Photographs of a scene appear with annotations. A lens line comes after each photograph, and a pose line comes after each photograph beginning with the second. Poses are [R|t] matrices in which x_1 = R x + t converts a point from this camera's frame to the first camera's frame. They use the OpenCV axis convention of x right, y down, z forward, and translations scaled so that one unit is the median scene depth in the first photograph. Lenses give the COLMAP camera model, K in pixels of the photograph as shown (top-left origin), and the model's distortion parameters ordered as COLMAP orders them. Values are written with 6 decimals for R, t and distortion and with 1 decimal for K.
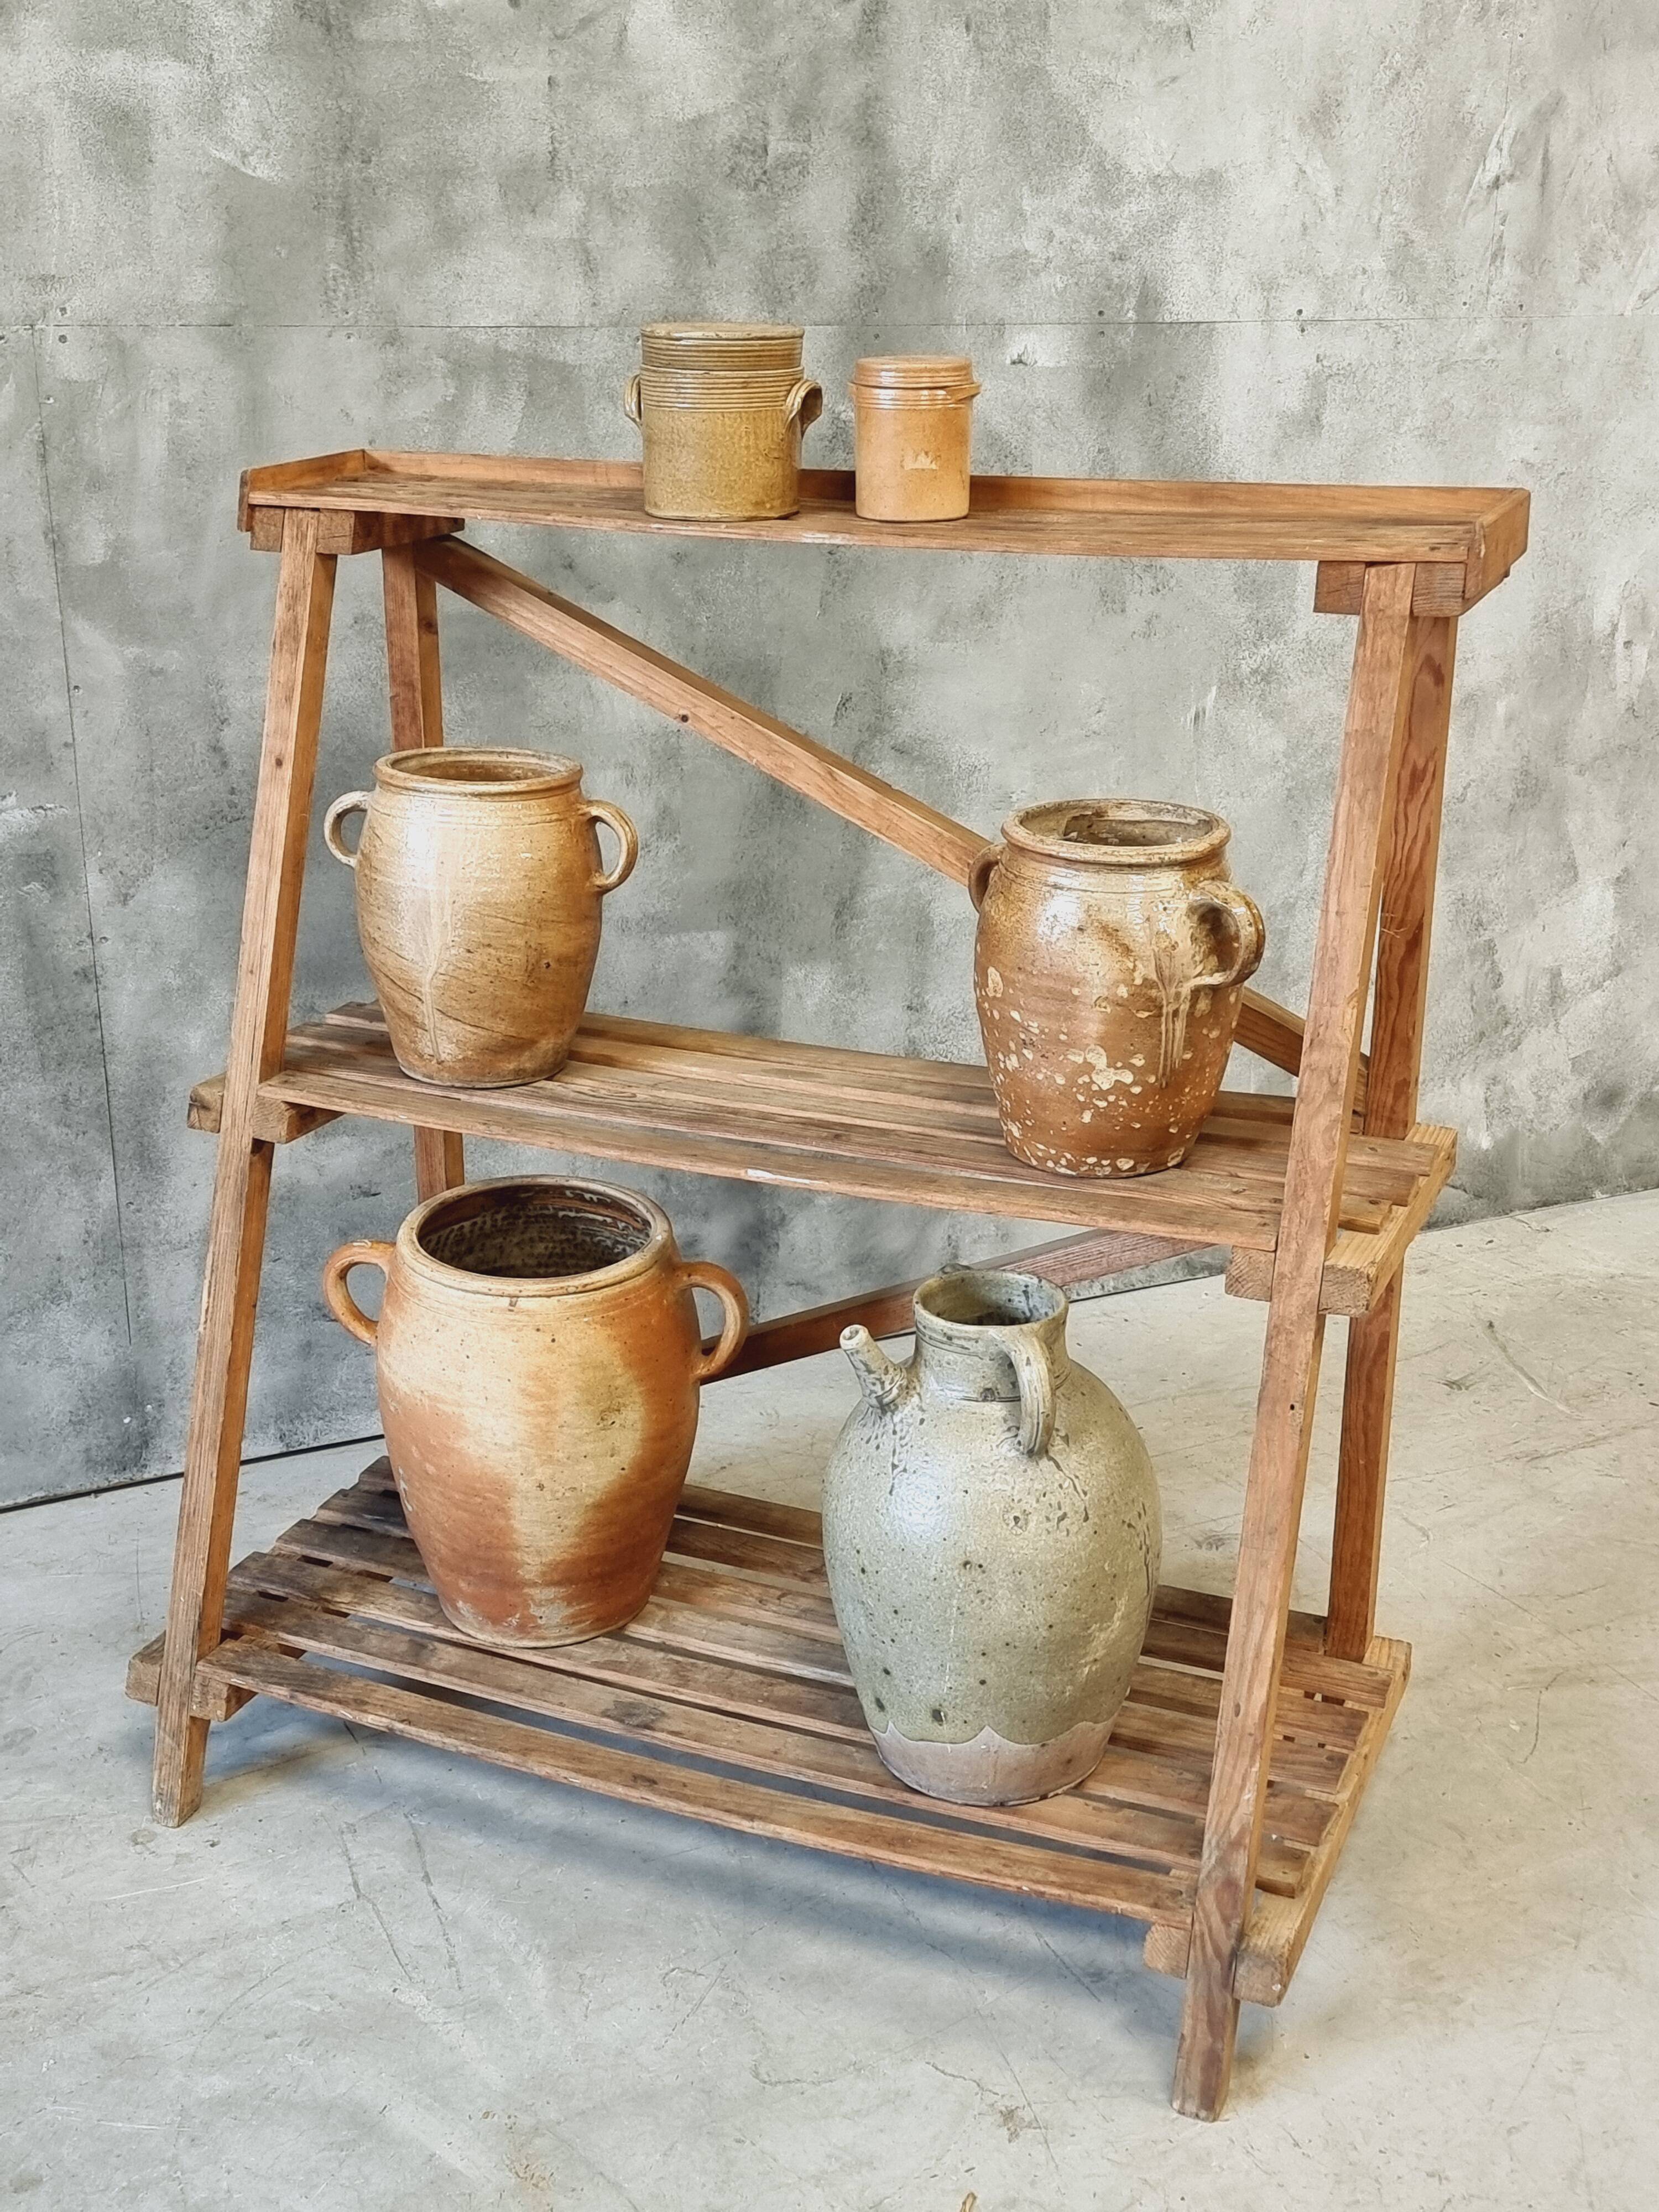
lens RADIAL K [[2518.3, 0, 820.0], [0, 2518.3, 1148.3], [0, 0, 1]] dist [0.074572, 0.000000]
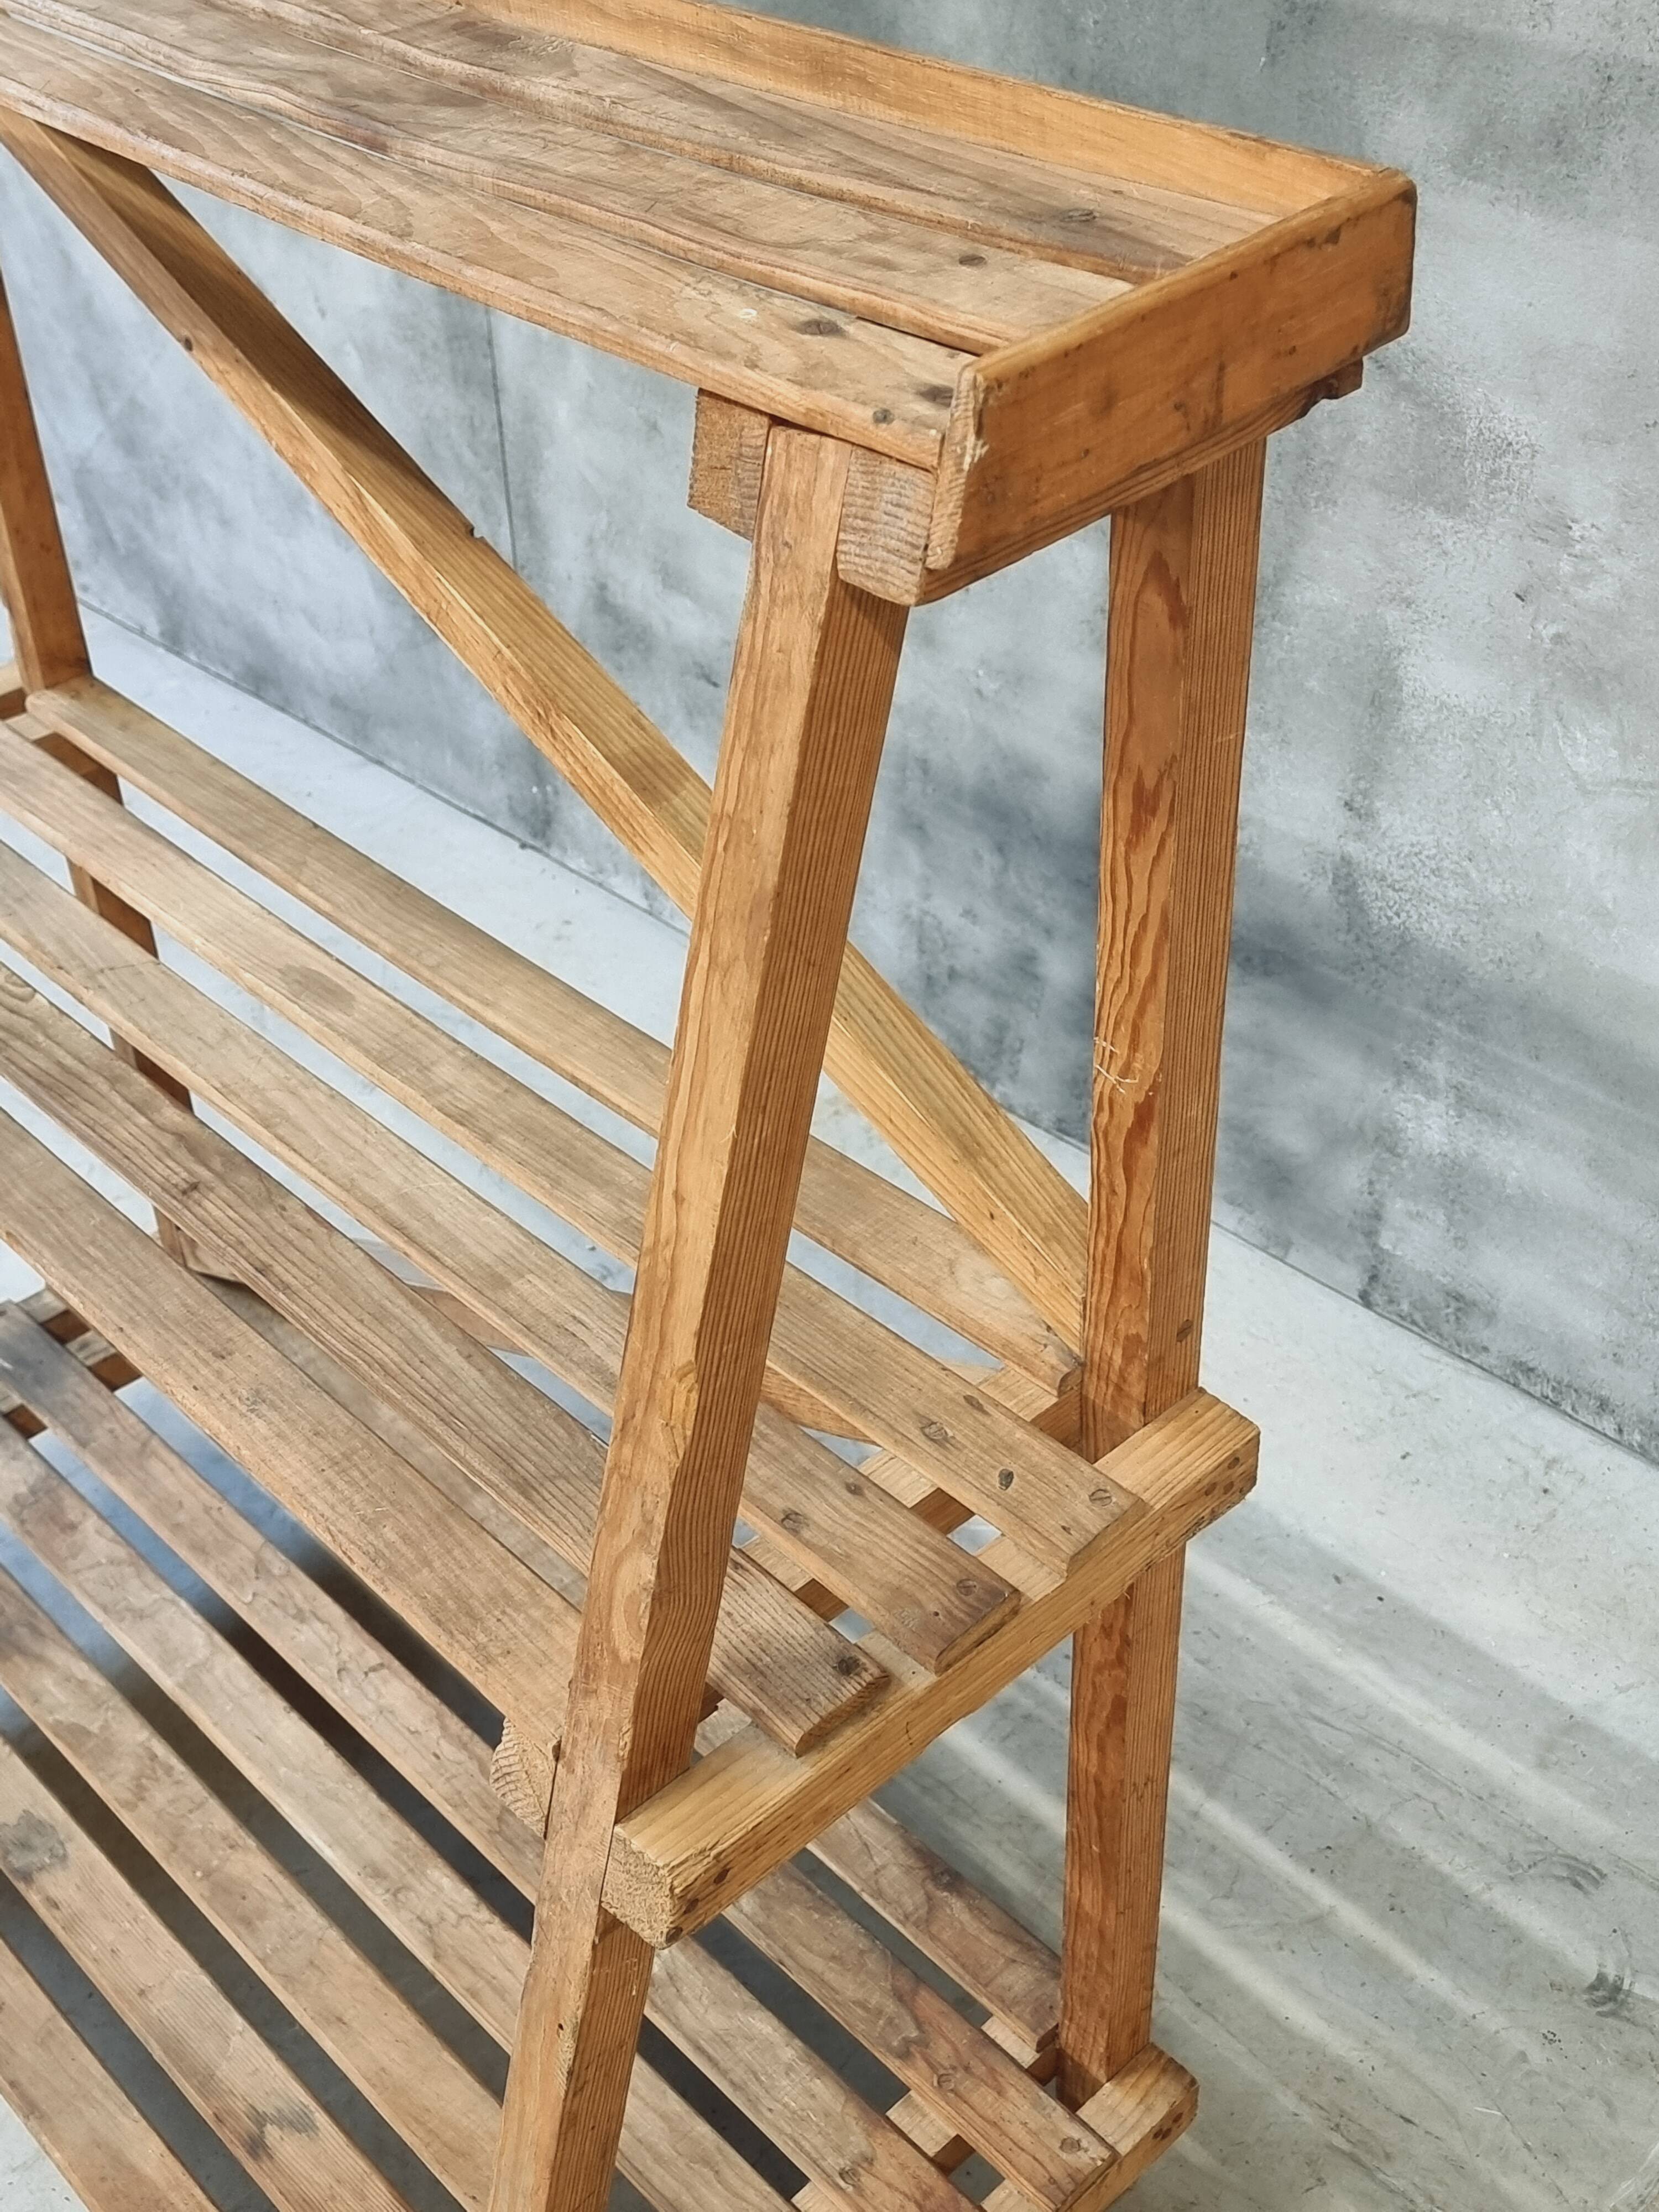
lens RADIAL K [[2520.9, 0, 785.2], [0, 2520.9, 1157.9], [0, 0, 1]] dist [0.072877, 0.000000]
pose [[0.315909, 0.570837, -0.757857, 0.559089], [-0.276551, 0.819478, 0.501972, -0.284614], [0.907591, 0.051009, 0.416746, 0.732909]]
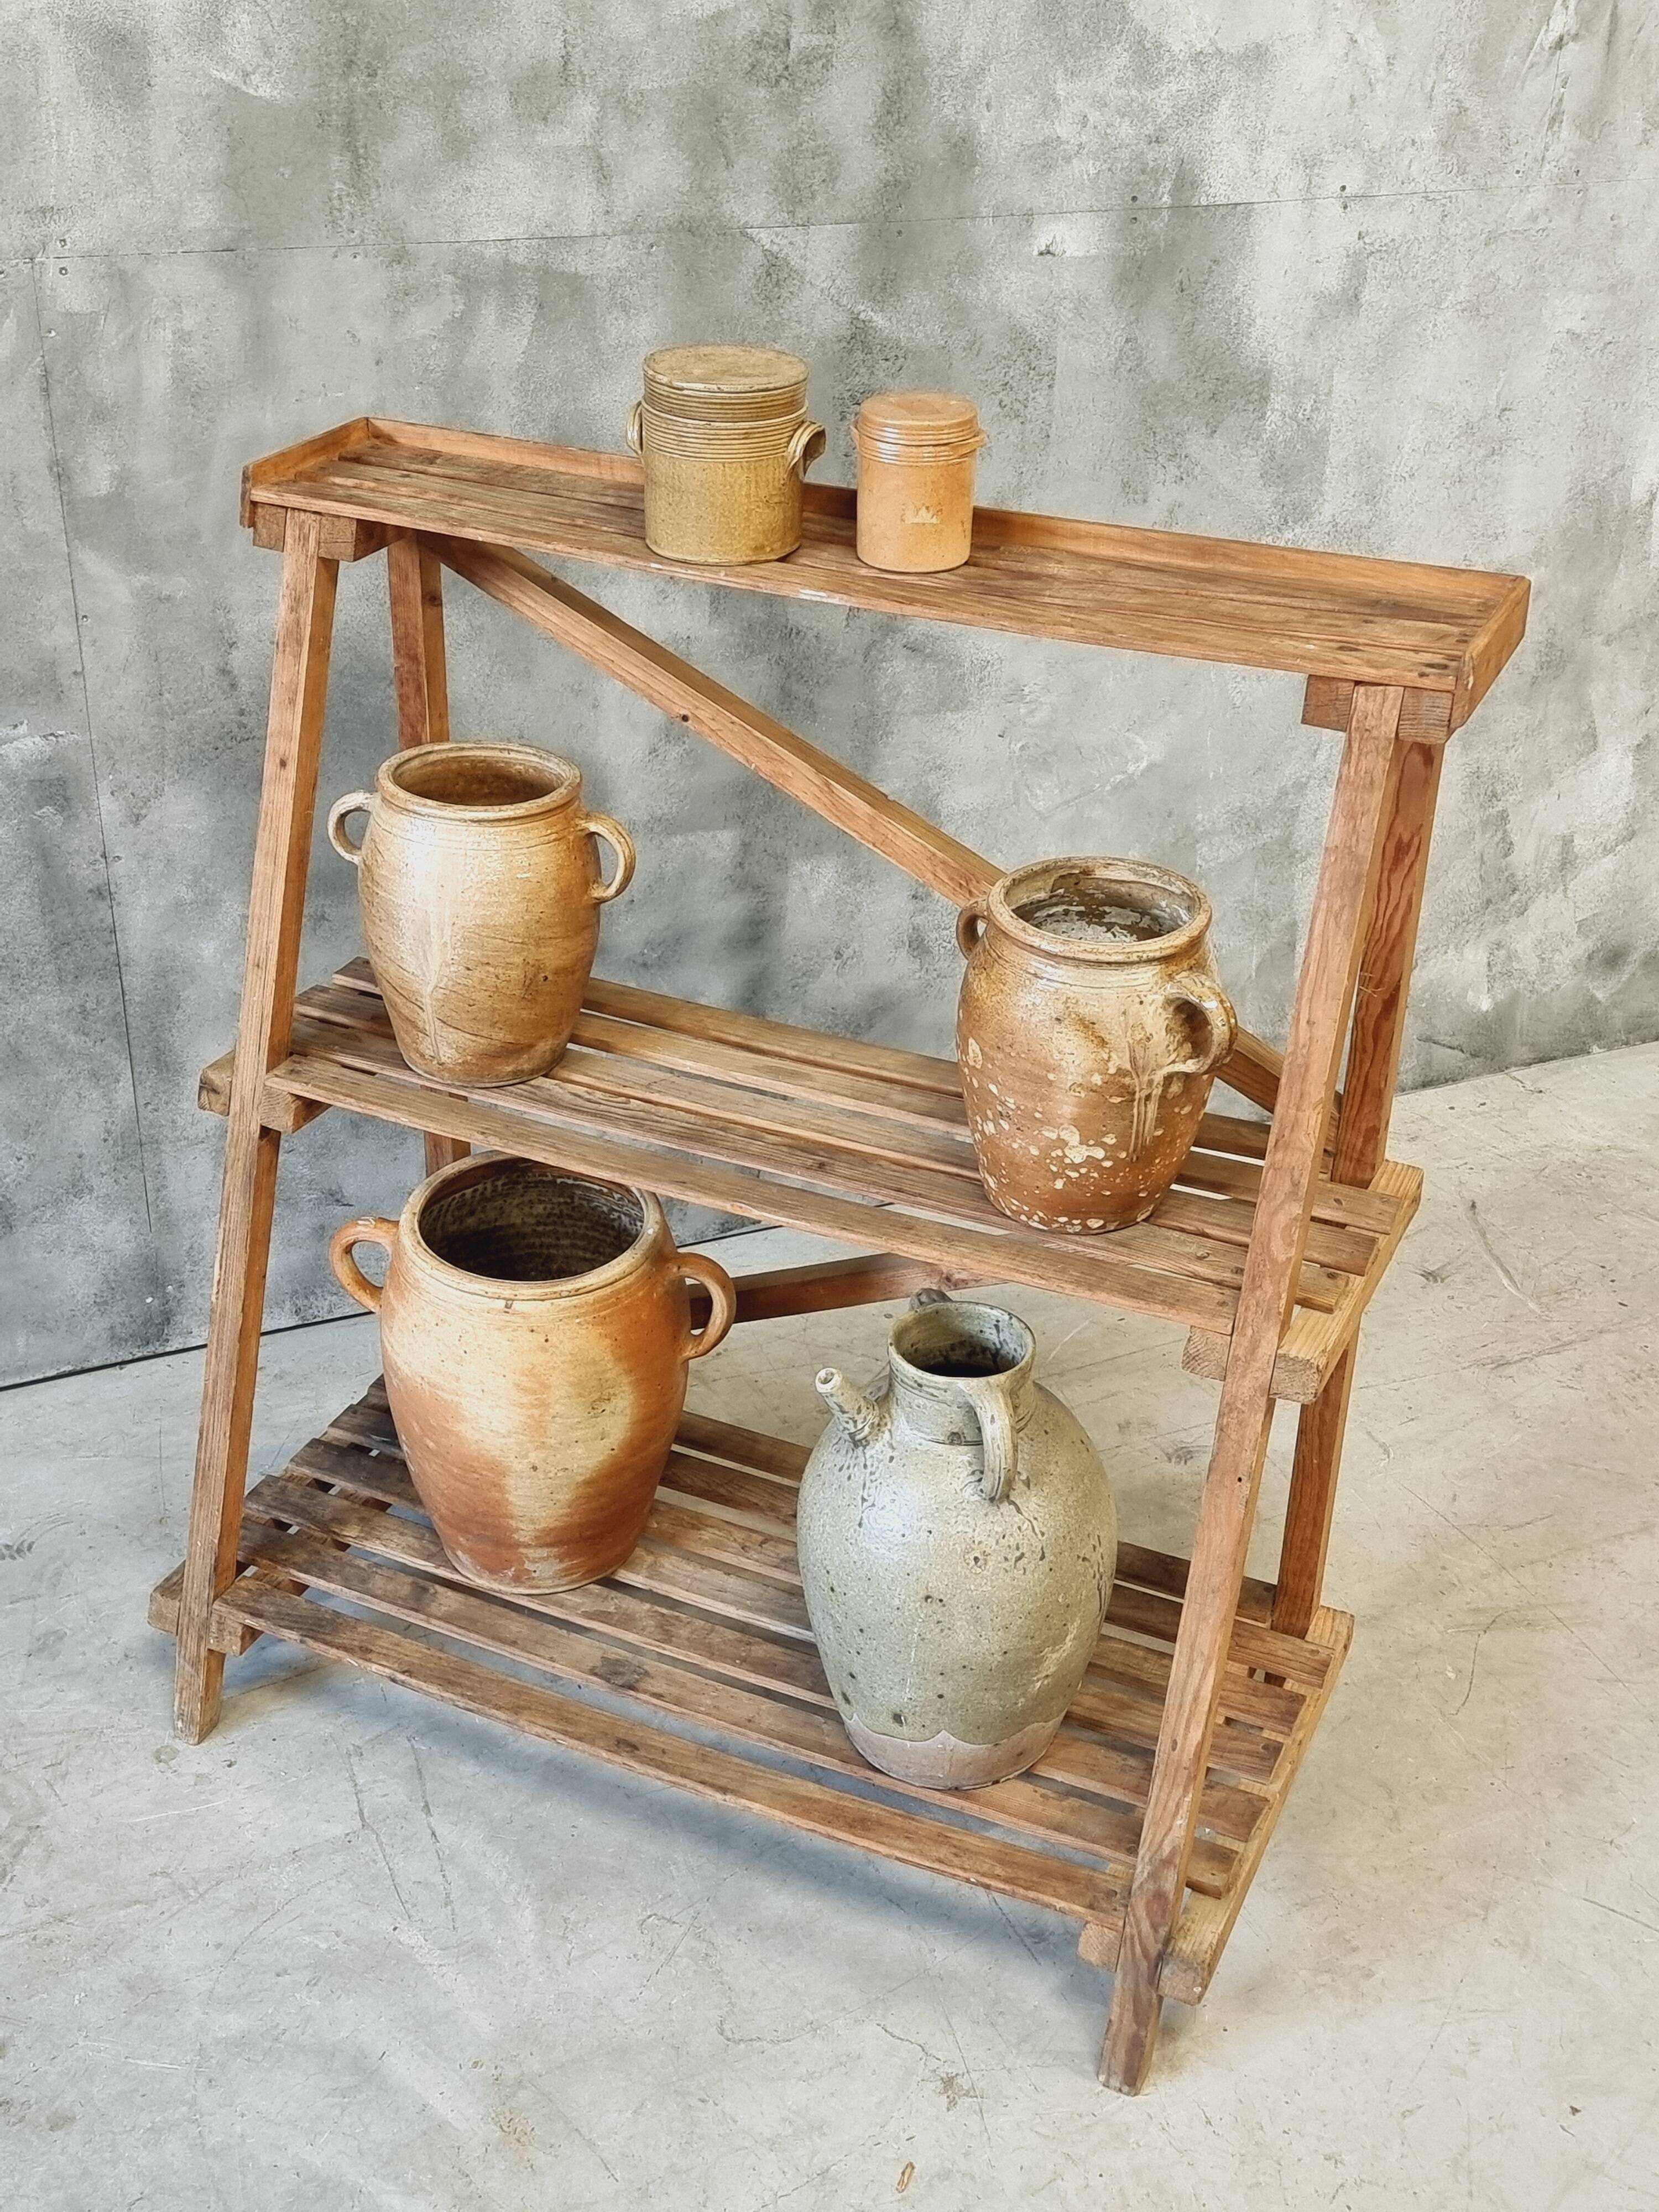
lens RADIAL K [[2520.9, 0, 809.8], [0, 2520.9, 1134.8], [0, 0, 1]] dist [0.072877, 0.000000]
pose [[0.999471, 0.028921, -0.014852, 0.013082], [-0.026192, 0.986905, 0.159161, -0.139176], [0.019261, -0.158687, 0.987141, -0.015898]]
